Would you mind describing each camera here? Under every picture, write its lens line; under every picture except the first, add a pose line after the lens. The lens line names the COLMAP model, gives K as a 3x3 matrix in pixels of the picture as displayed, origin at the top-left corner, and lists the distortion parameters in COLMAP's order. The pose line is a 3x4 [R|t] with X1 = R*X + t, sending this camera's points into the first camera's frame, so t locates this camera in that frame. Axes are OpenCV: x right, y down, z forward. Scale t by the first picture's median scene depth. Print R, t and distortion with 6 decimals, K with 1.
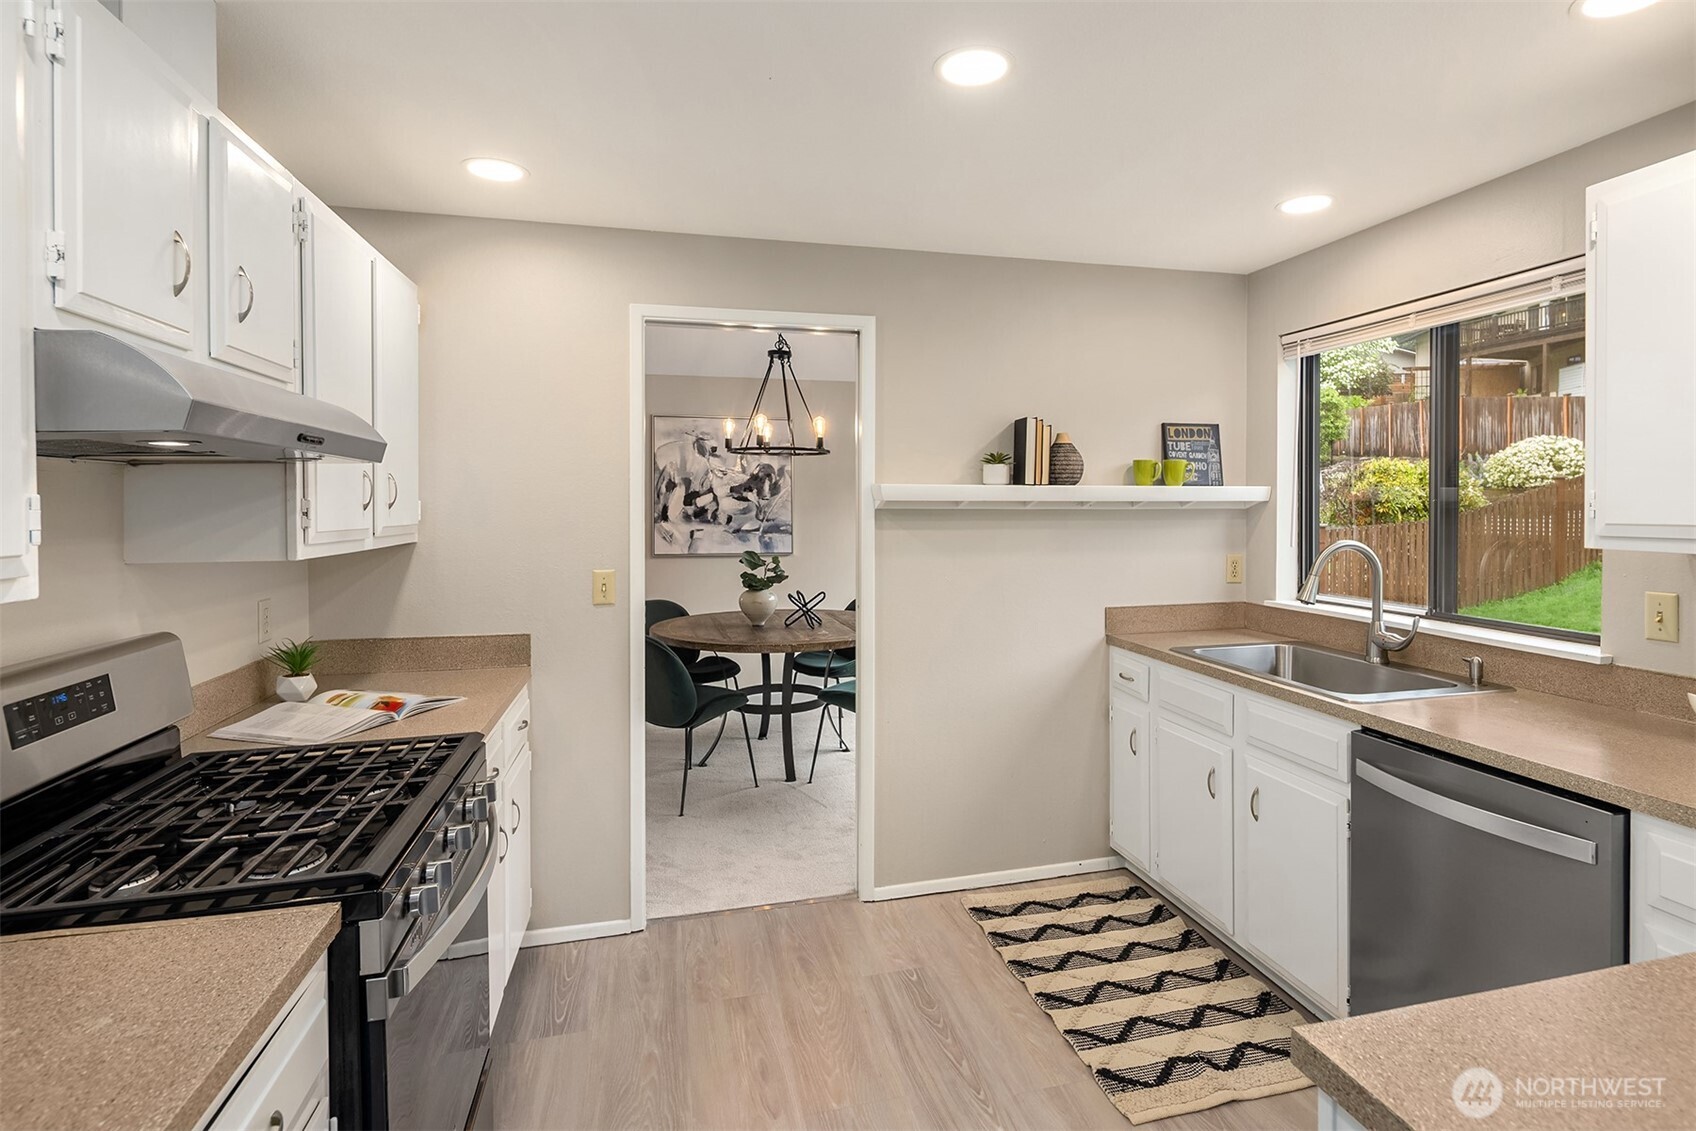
lens RADIAL K [[841.6, 0, 857.9], [0, 841.6, 506.8], [0, 0, 1]] dist [-0.003685, -0.000679]
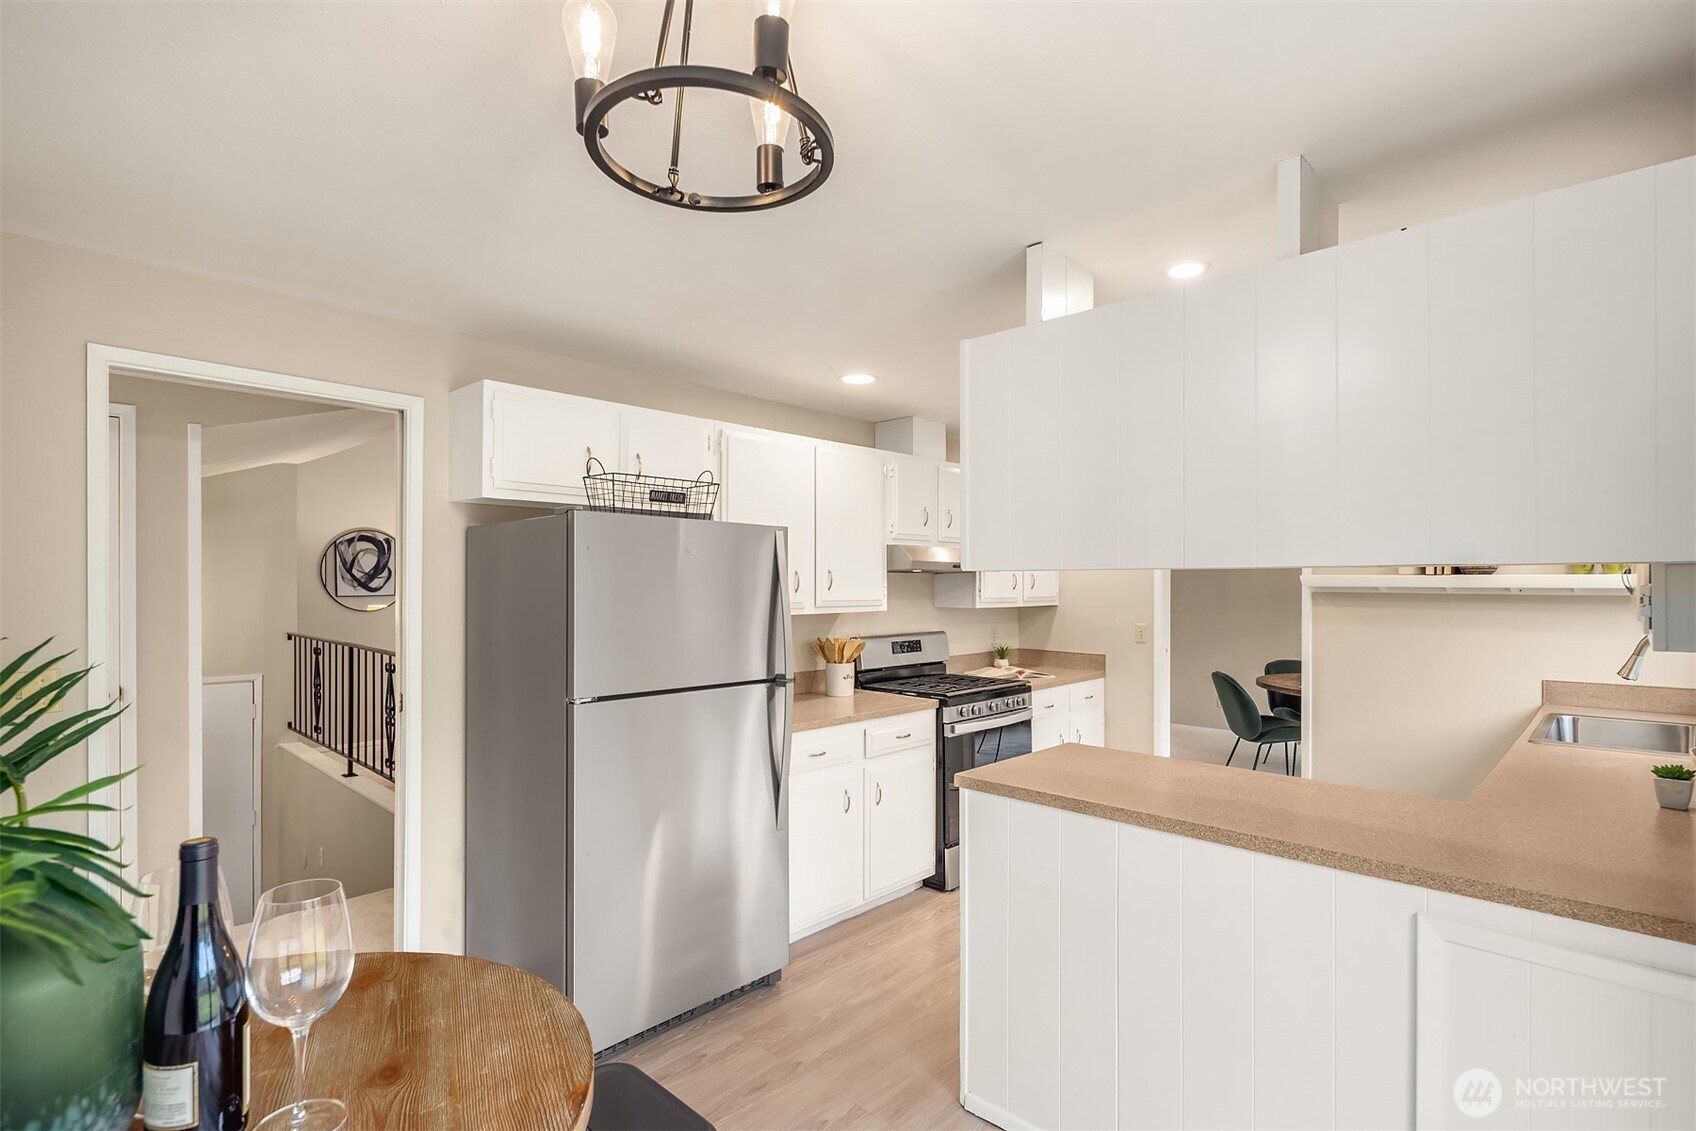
lens RADIAL K [[841.6, 0, 852.5], [0, 841.6, 570.8], [0, 0, 1]] dist [-0.003685, -0.000679]
pose [[0.521647, -0.006205, -0.853139, 0.896580], [-0.004789, 0.999936, -0.010201, -0.016197], [0.853148, 0.009407, 0.521584, -0.473613]]
